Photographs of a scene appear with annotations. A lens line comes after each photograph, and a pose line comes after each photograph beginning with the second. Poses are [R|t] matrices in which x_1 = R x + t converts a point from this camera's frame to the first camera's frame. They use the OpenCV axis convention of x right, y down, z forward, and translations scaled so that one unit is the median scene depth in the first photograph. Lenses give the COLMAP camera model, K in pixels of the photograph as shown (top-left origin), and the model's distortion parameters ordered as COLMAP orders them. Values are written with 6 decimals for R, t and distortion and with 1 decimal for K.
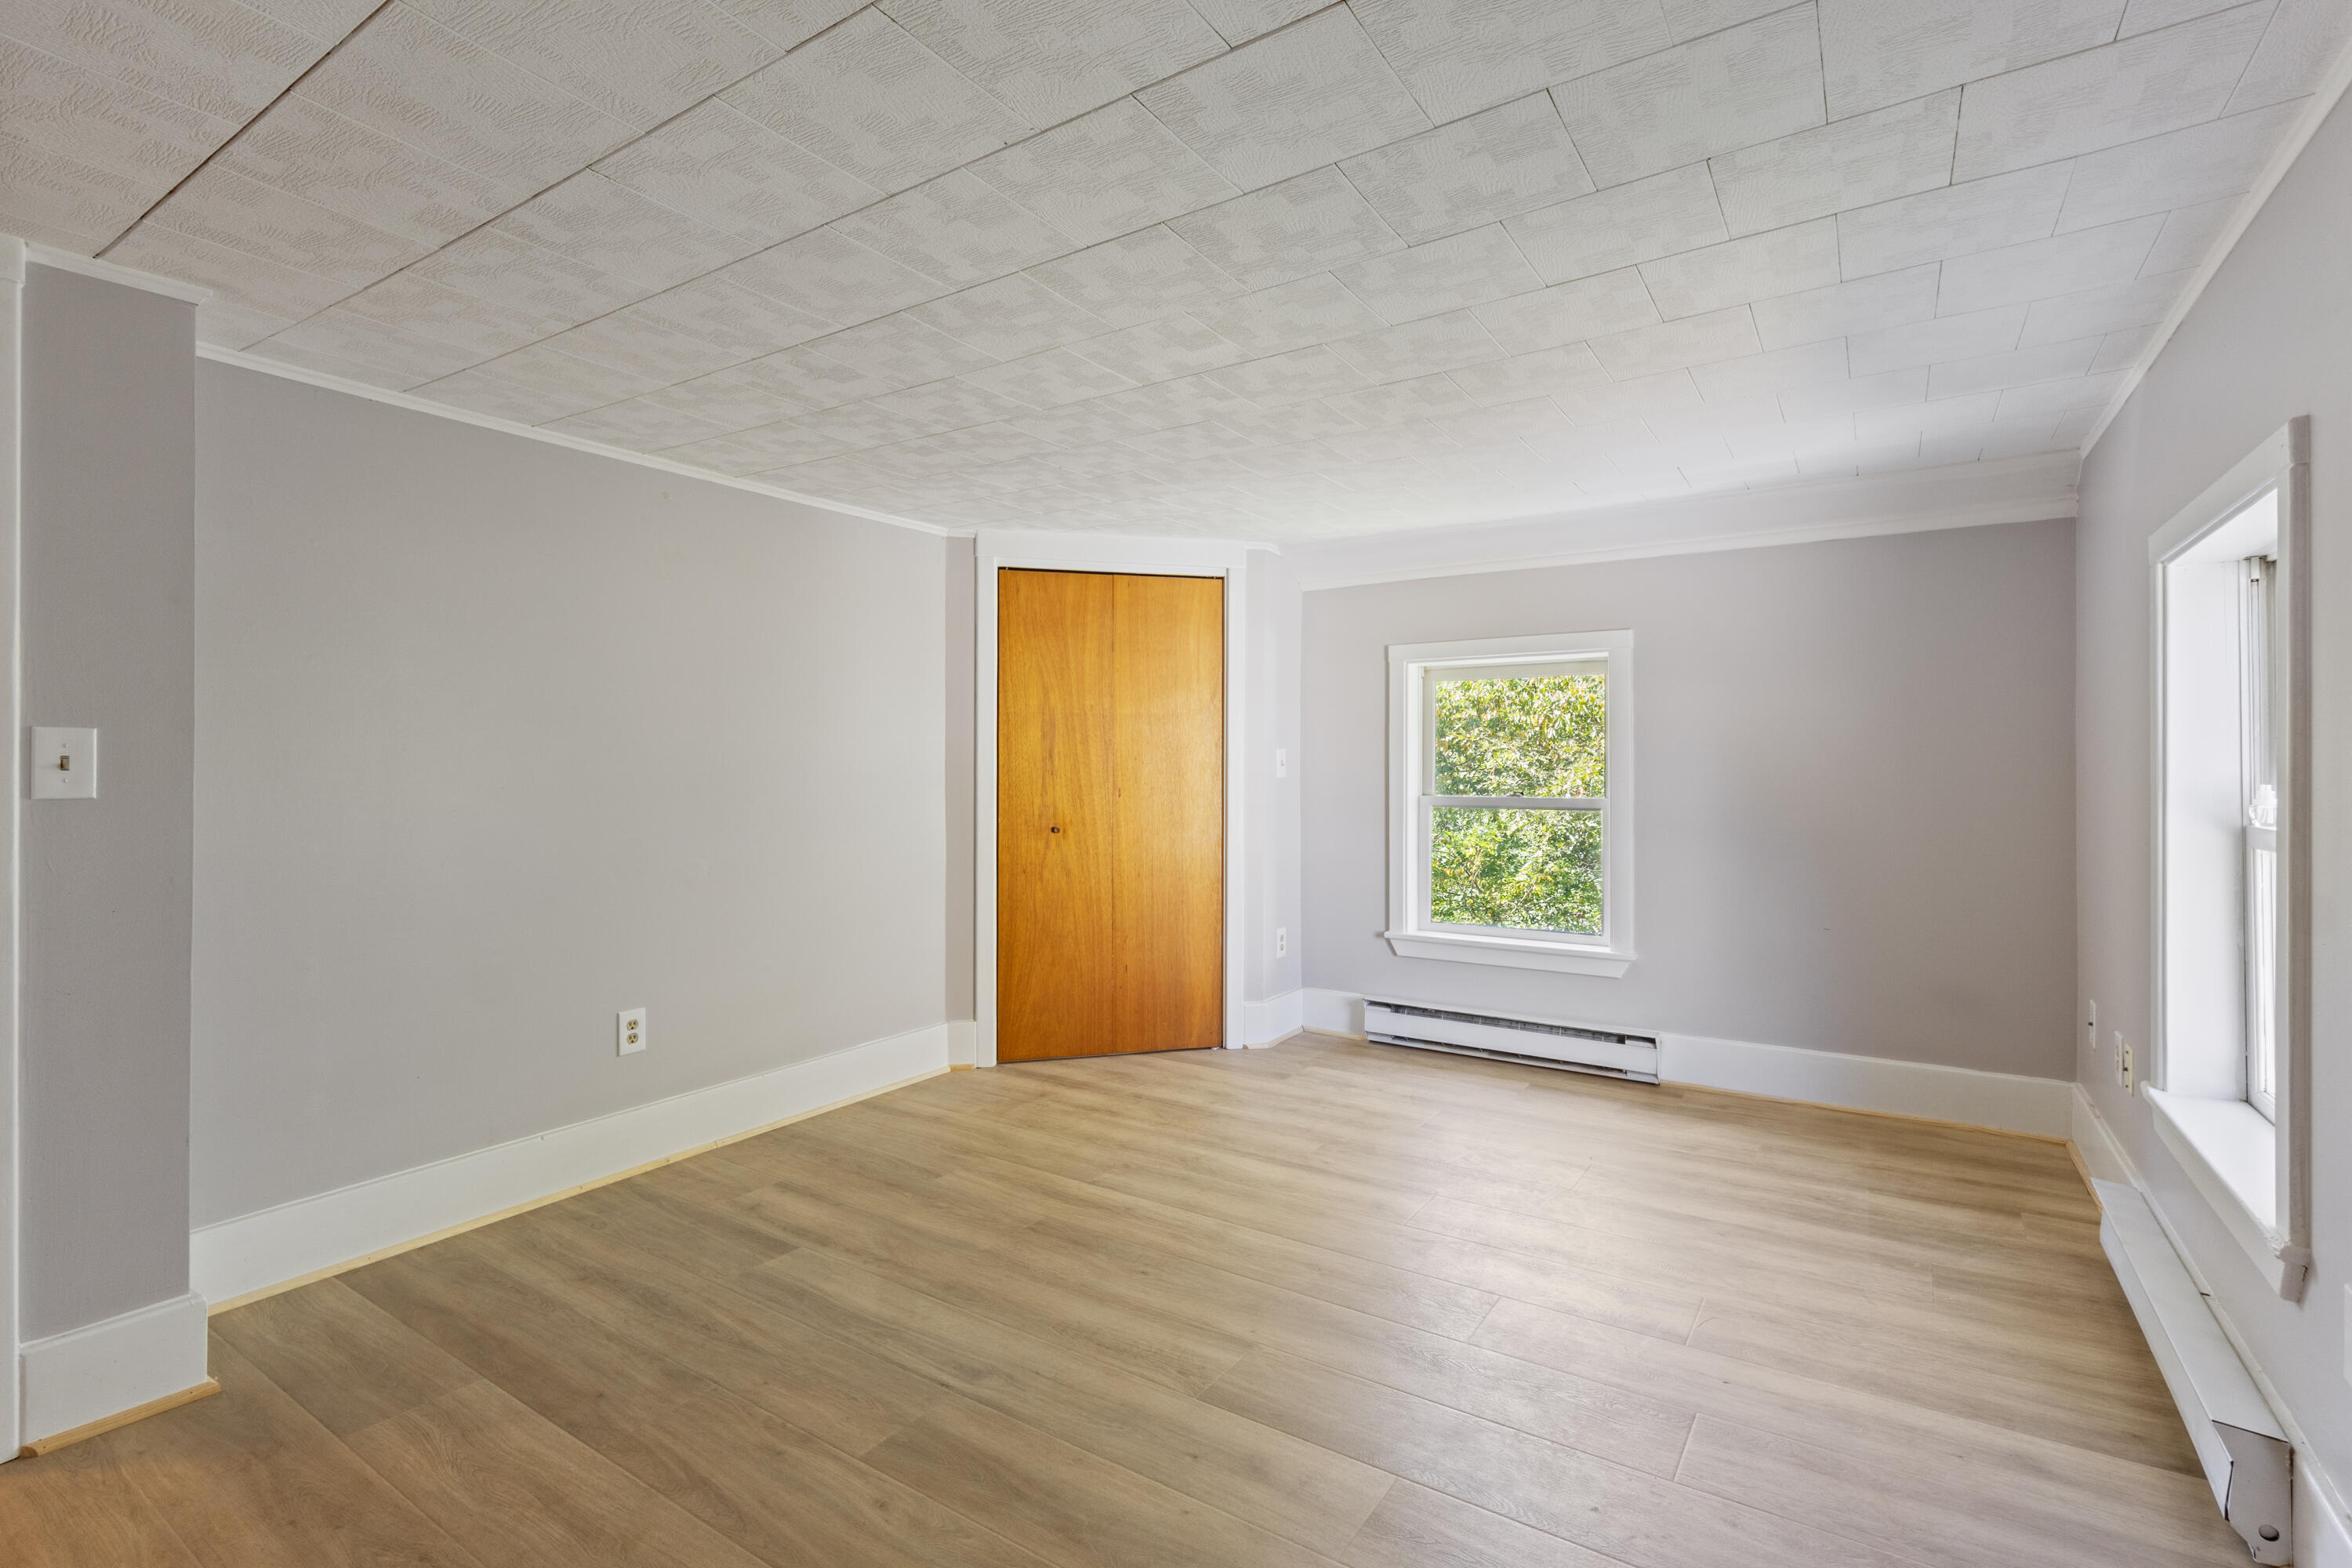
lens RADIAL K [[1079.9, 0, 1172.9], [0, 1079.9, 777.7], [0, 0, 1]] dist [-0.000488, 0.002225]
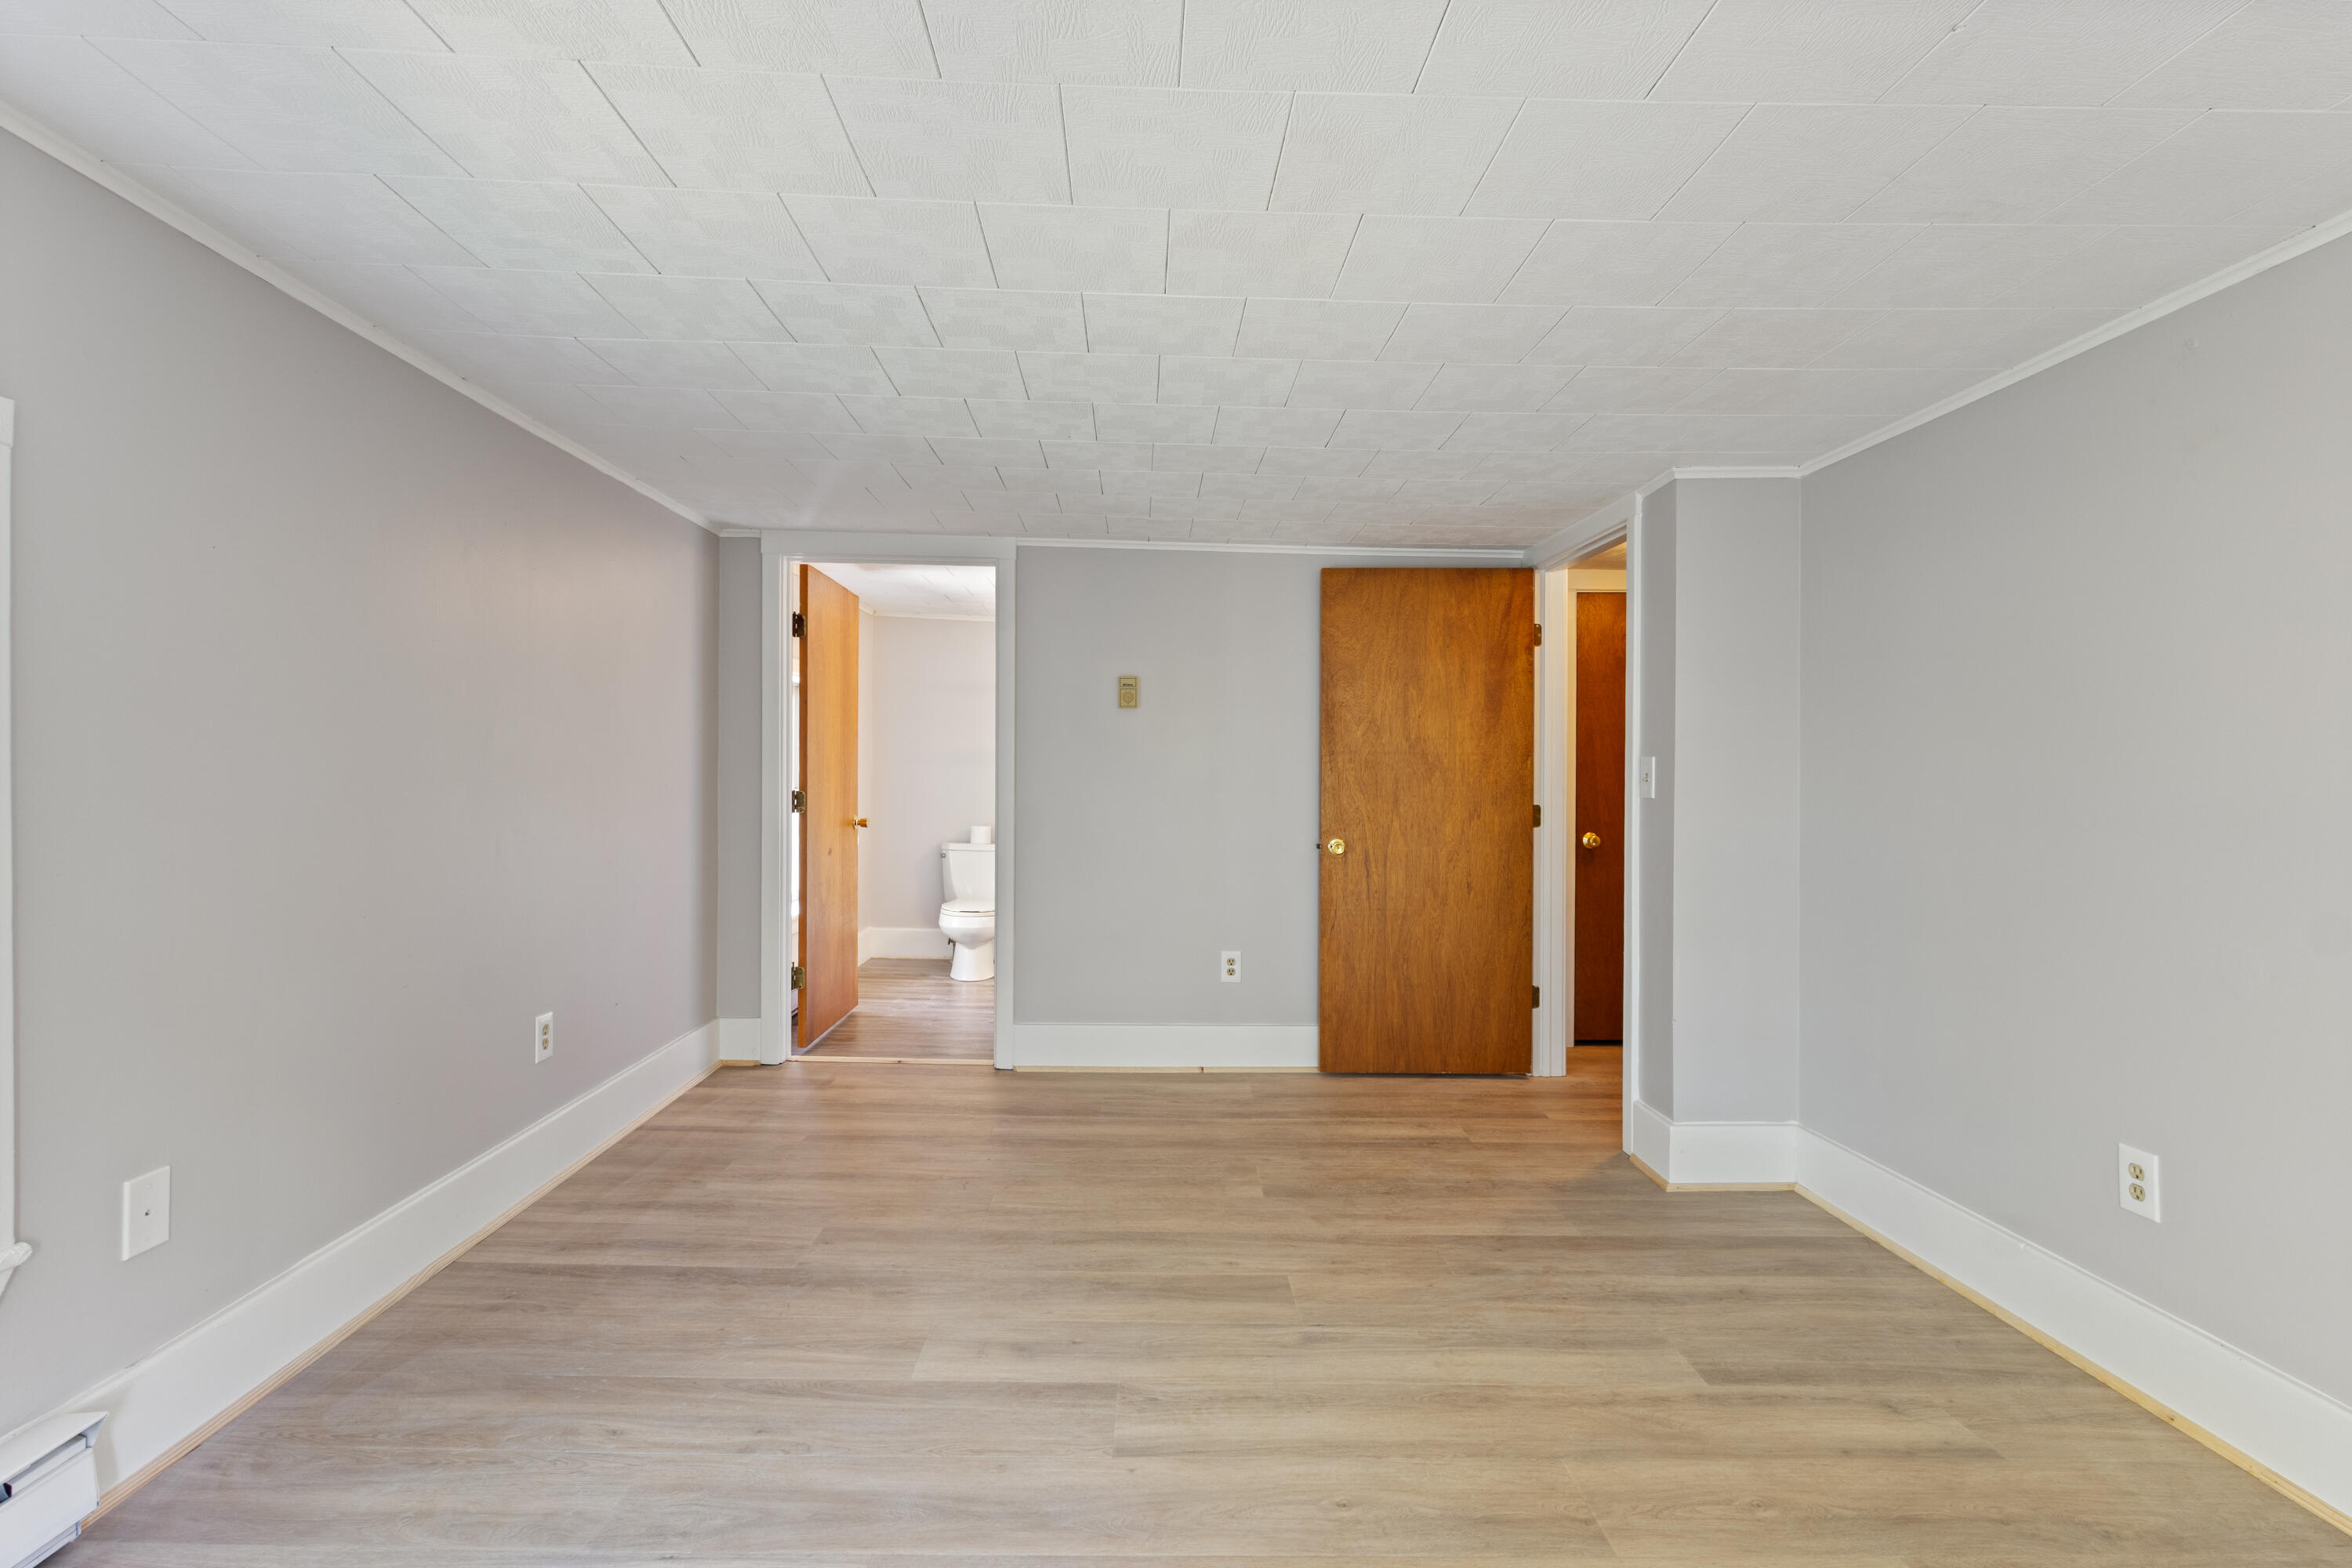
lens RADIAL K [[1079.9, 0, 1170.9], [0, 1079.9, 780.2], [0, 0, 1]] dist [-0.000488, 0.002225]
pose [[-0.814455, -0.007390, -0.580180, 0.463100], [-0.016051, 0.999823, 0.009797, -0.012135], [0.580005, 0.017291, -0.814429, 1.474114]]
